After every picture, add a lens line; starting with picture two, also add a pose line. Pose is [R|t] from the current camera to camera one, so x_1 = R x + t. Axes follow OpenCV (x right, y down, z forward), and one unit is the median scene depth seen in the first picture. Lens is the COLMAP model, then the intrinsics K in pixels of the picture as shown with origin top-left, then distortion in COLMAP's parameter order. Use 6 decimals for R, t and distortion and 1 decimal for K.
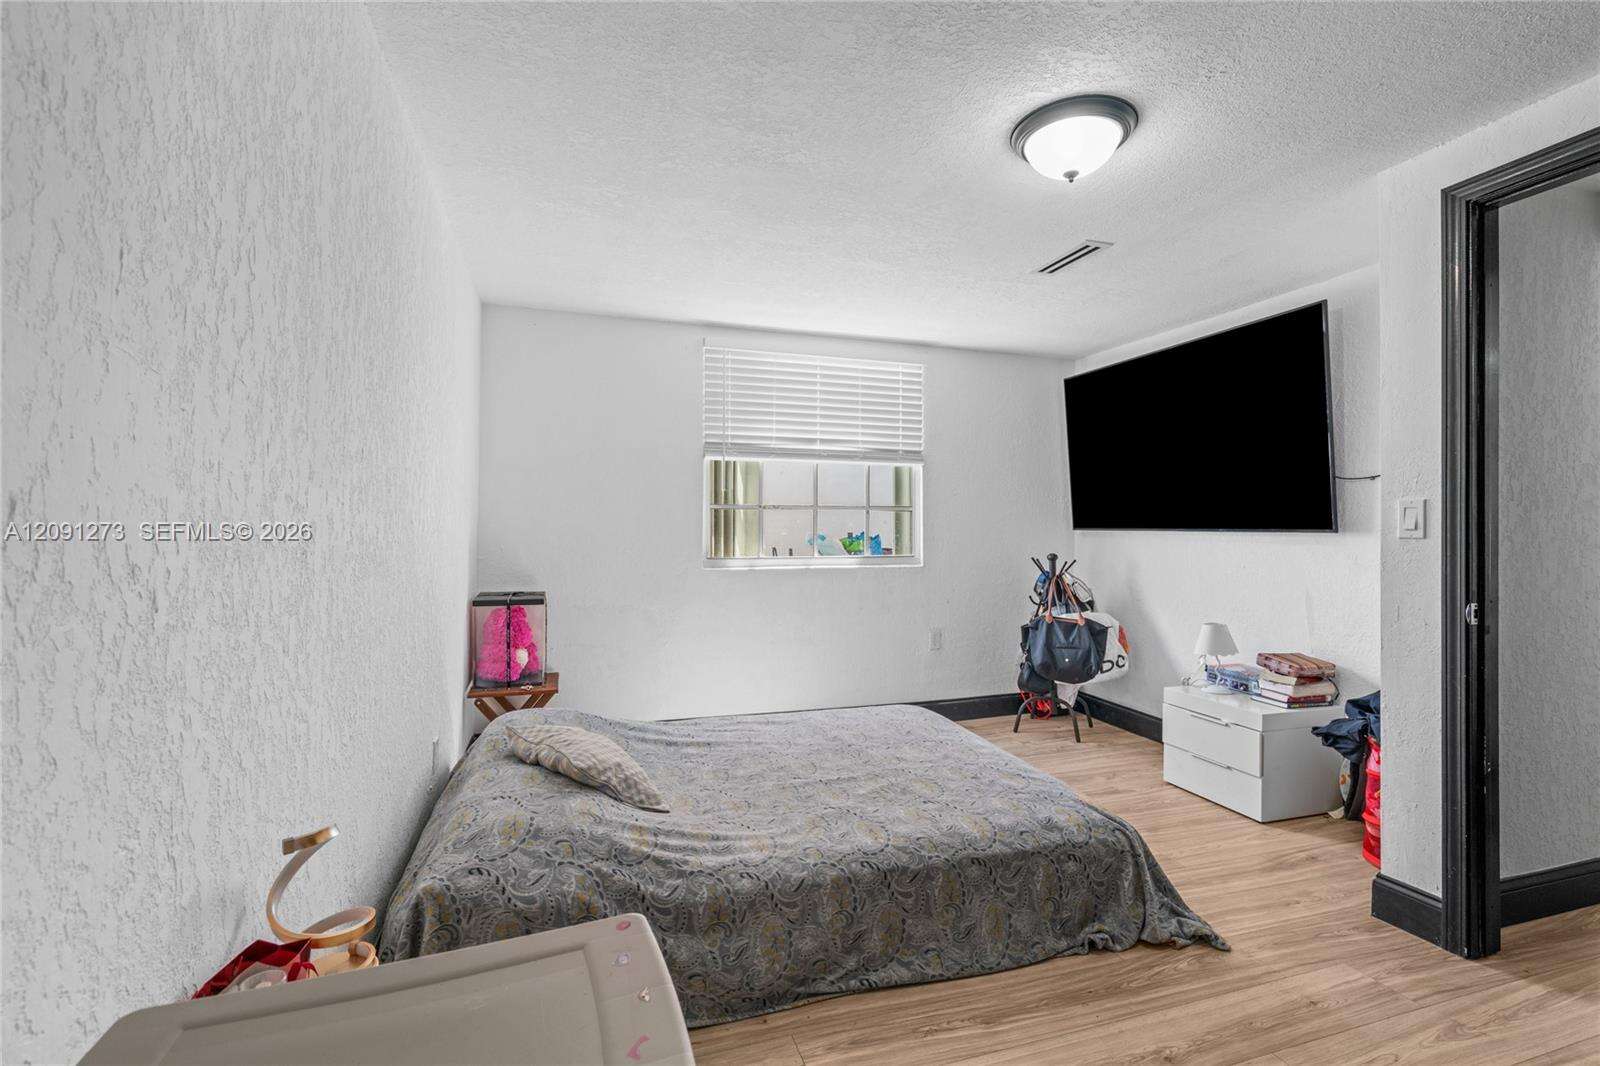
lens RADIAL K [[724.6, 0, 815.8], [0, 724.6, 529.1], [0, 0, 1]] dist [-0.003957, 0.001394]
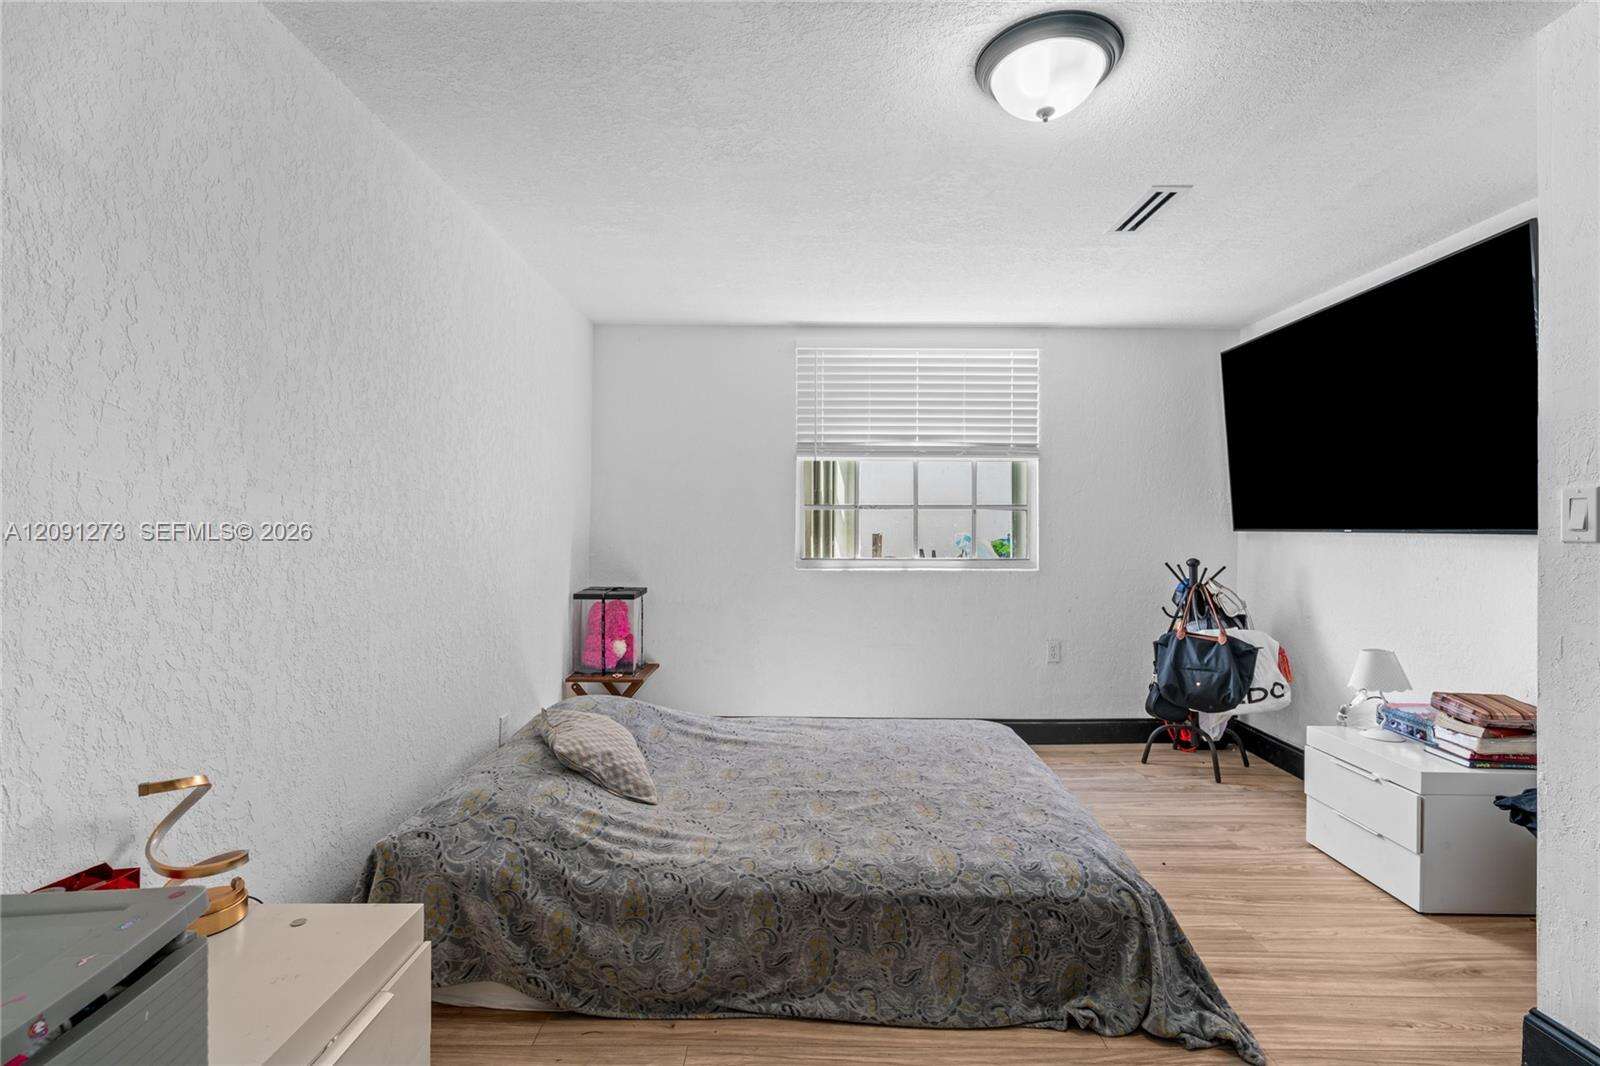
lens RADIAL K [[724.6, 0, 800.6], [0, 724.6, 530.8], [0, 0, 1]] dist [-0.003957, 0.001394]
pose [[0.949221, 0.001435, -0.314608, 0.262042], [-0.001297, 0.999999, 0.000645, 0.001750], [0.314609, -0.000204, 0.949221, 0.075635]]
